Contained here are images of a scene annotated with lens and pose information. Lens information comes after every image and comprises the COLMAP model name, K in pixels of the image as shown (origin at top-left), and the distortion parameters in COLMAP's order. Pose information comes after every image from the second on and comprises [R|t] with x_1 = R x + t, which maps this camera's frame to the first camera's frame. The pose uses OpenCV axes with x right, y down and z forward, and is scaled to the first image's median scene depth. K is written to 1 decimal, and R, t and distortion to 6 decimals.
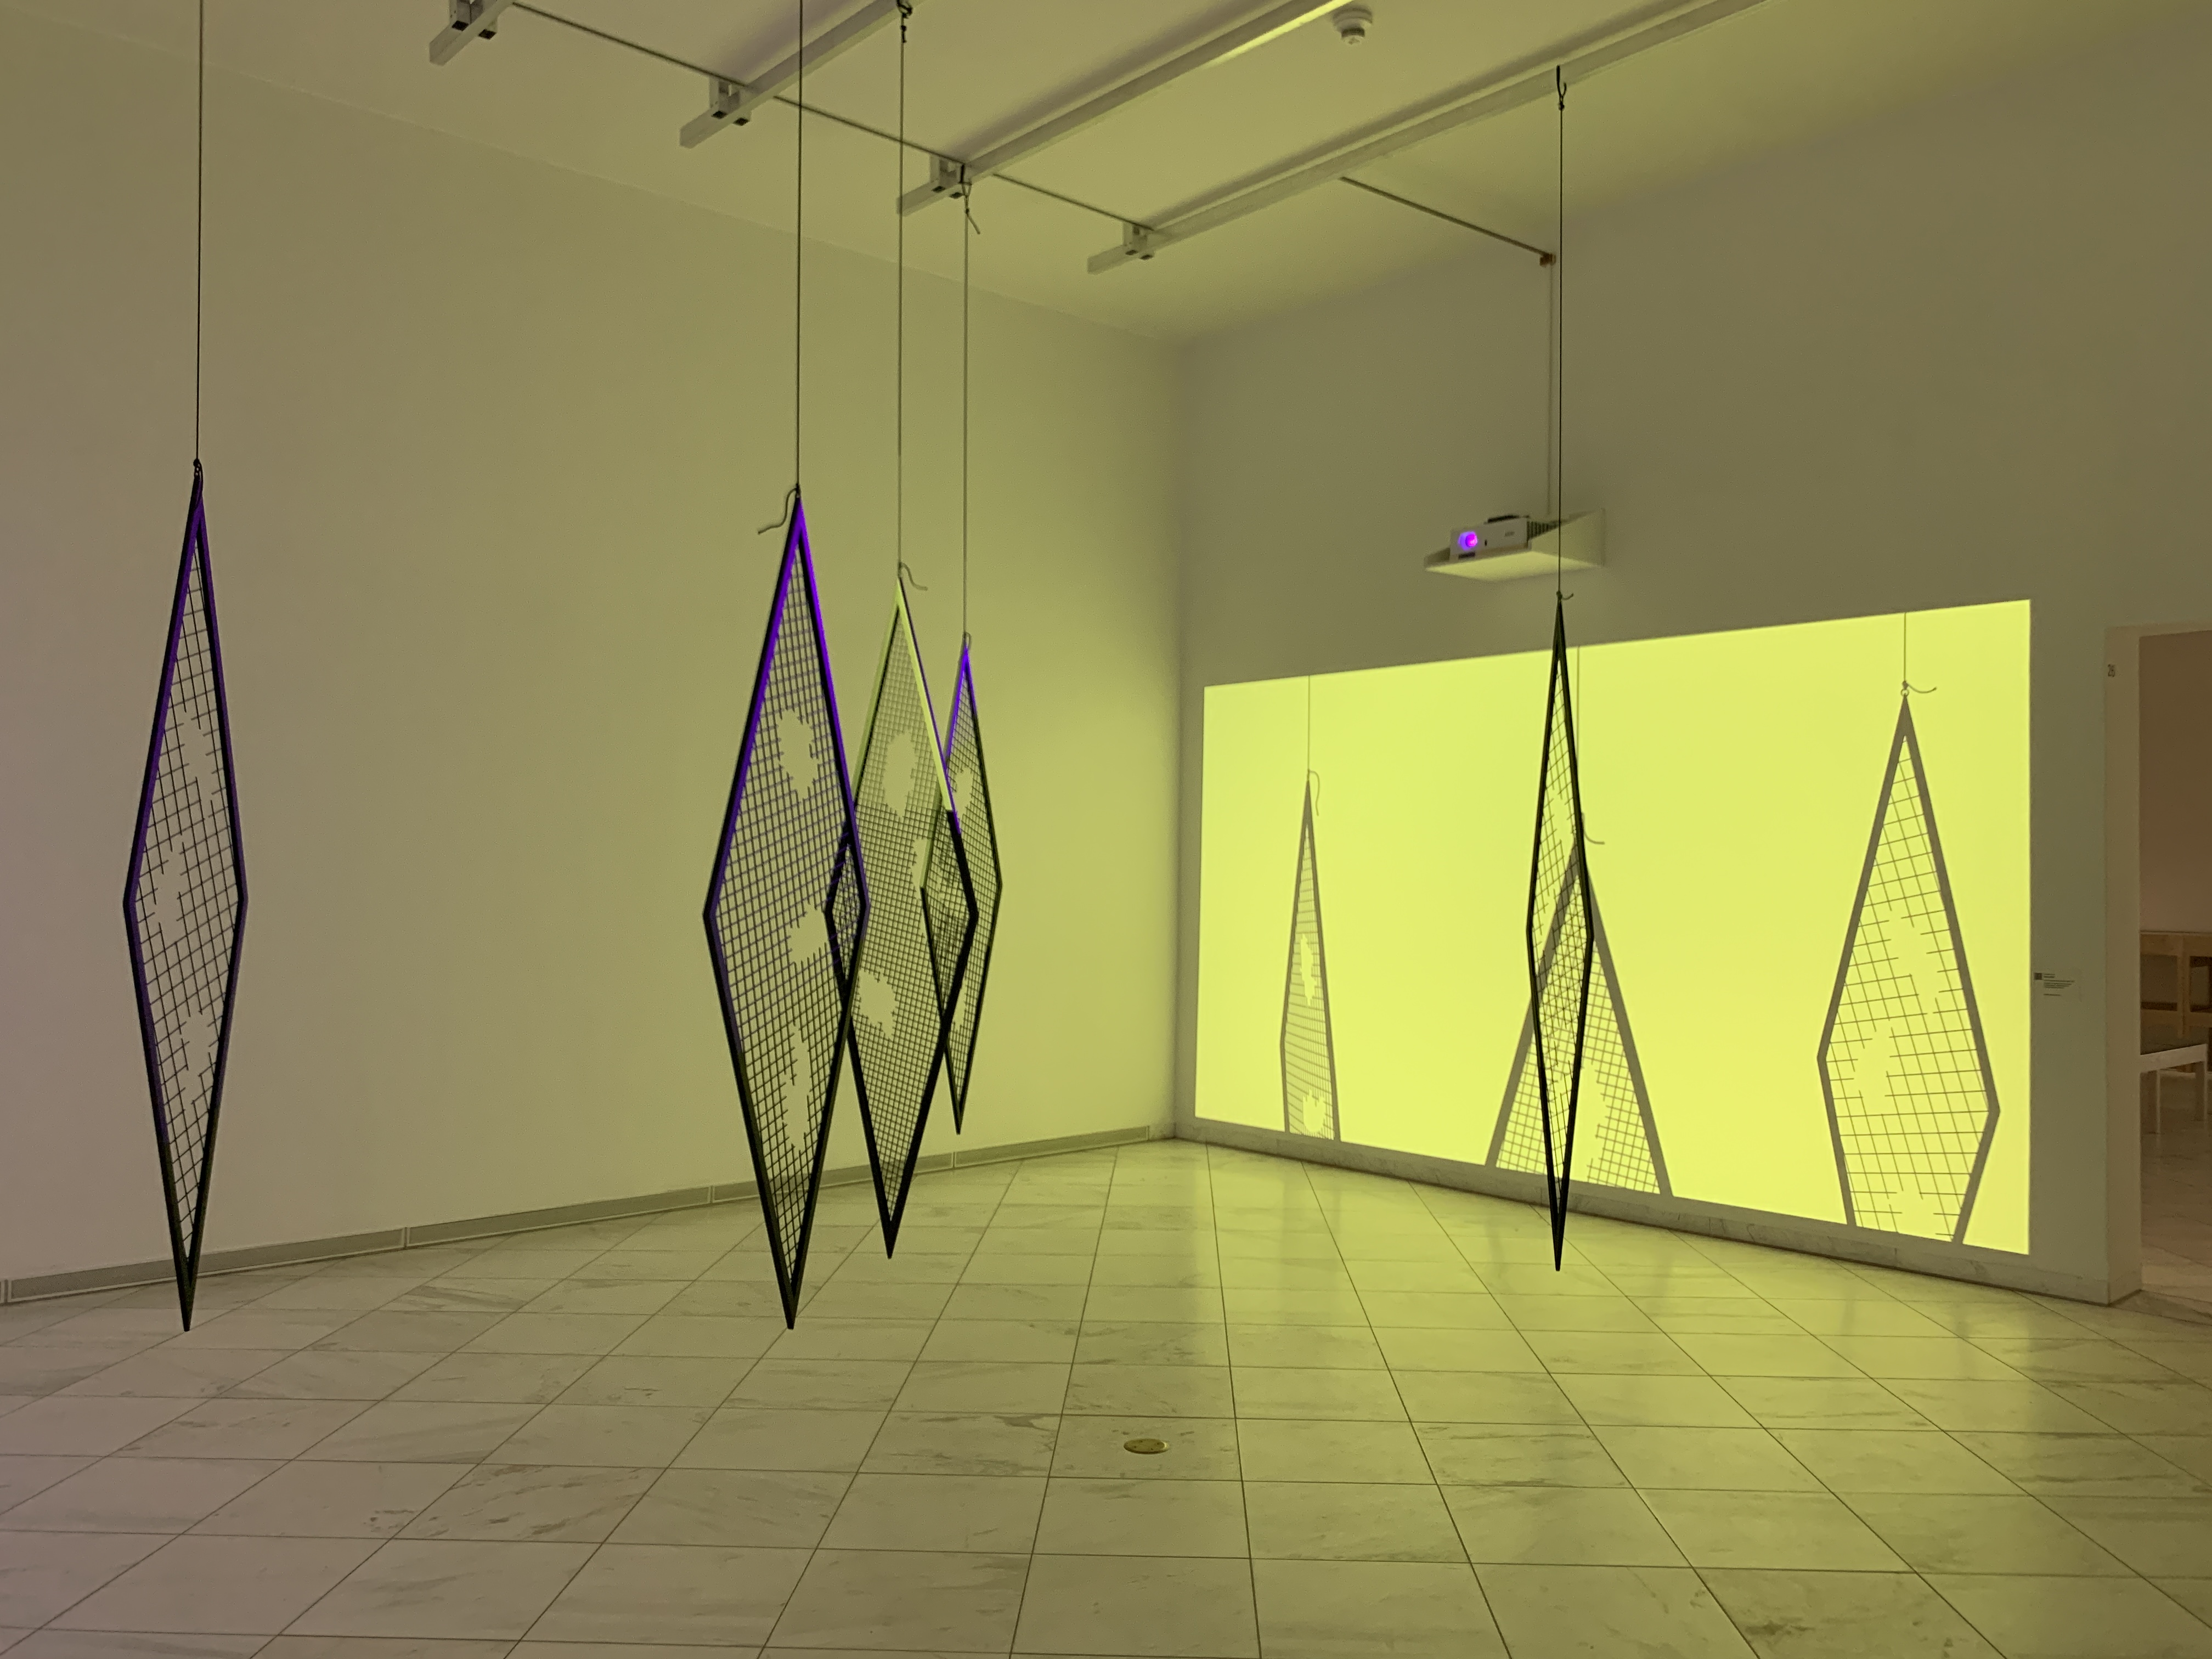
lens RADIAL K [[1705.6, 0, 1103.8], [0, 1705.6, 839.0], [0, 0, 1]] dist [0.000109, -0.008511]
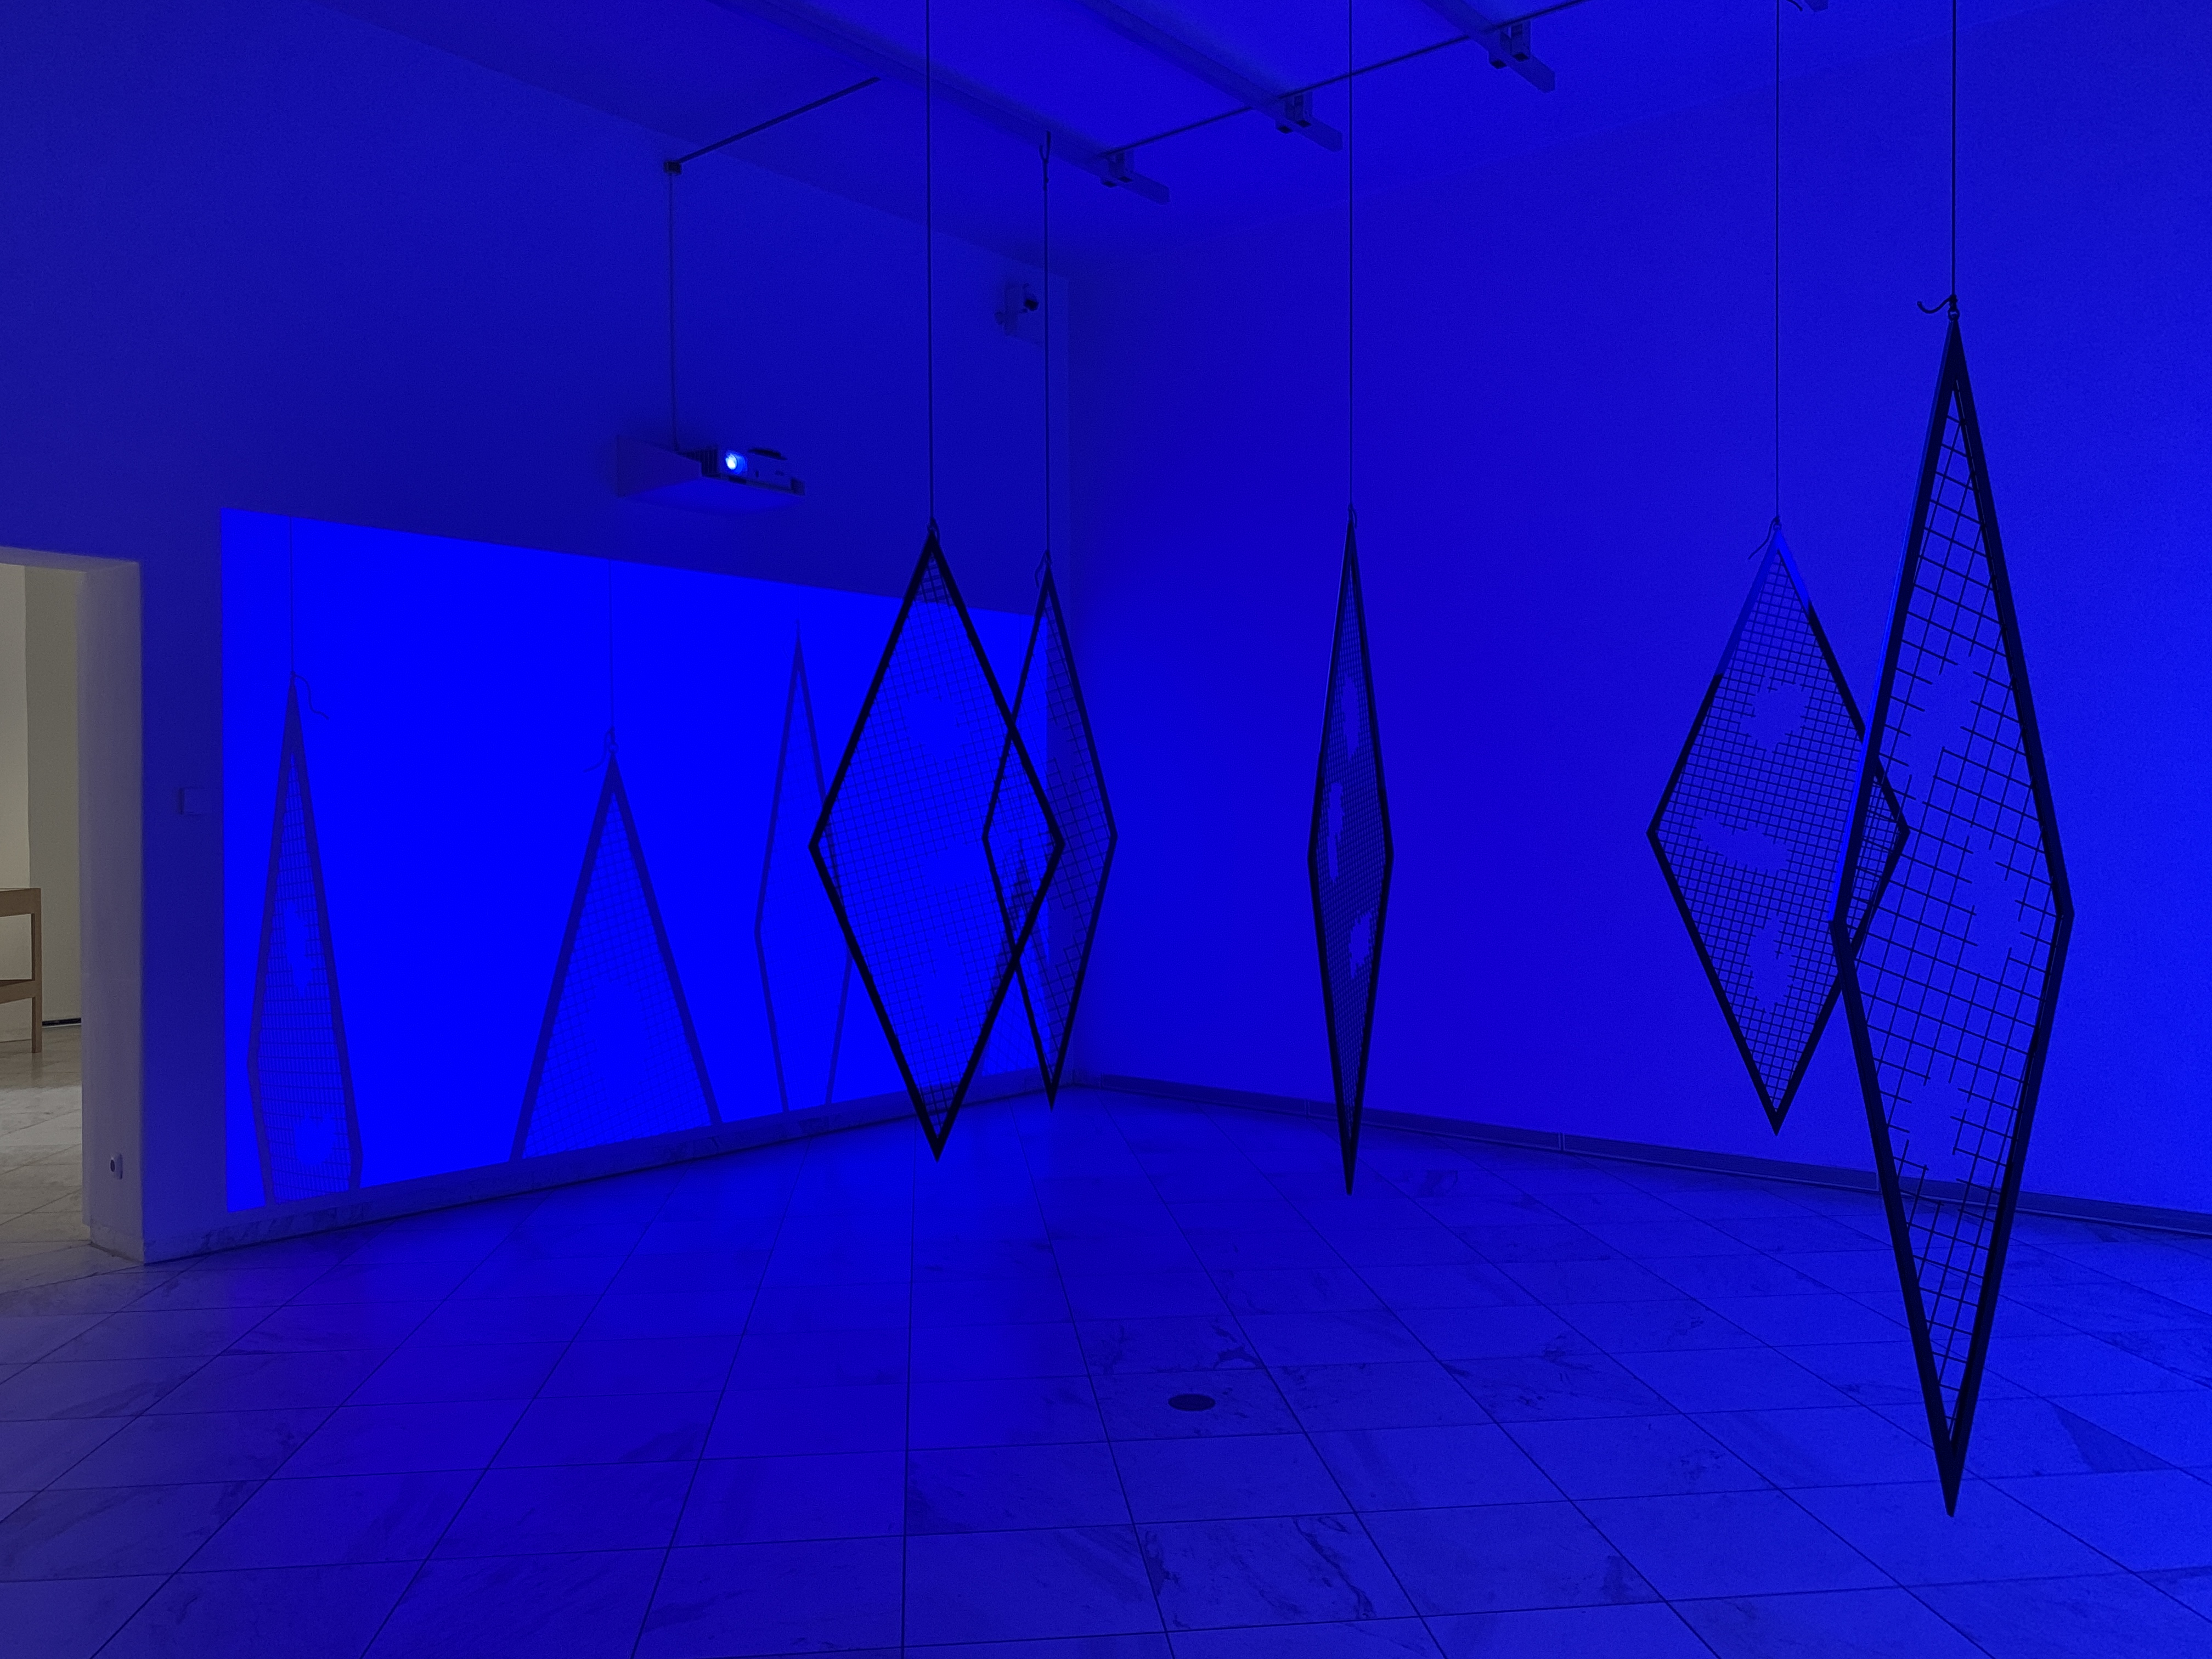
lens RADIAL K [[1703.1, 0, 1106.0], [0, 1703.1, 829.5], [0, 0, 1]] dist [0.043435, -0.013967]
pose [[0.155993, 0.006981, -0.987734, 0.789122], [0.020292, 0.999741, 0.010271, 0.013044], [0.987550, -0.021646, 0.155811, 0.644670]]
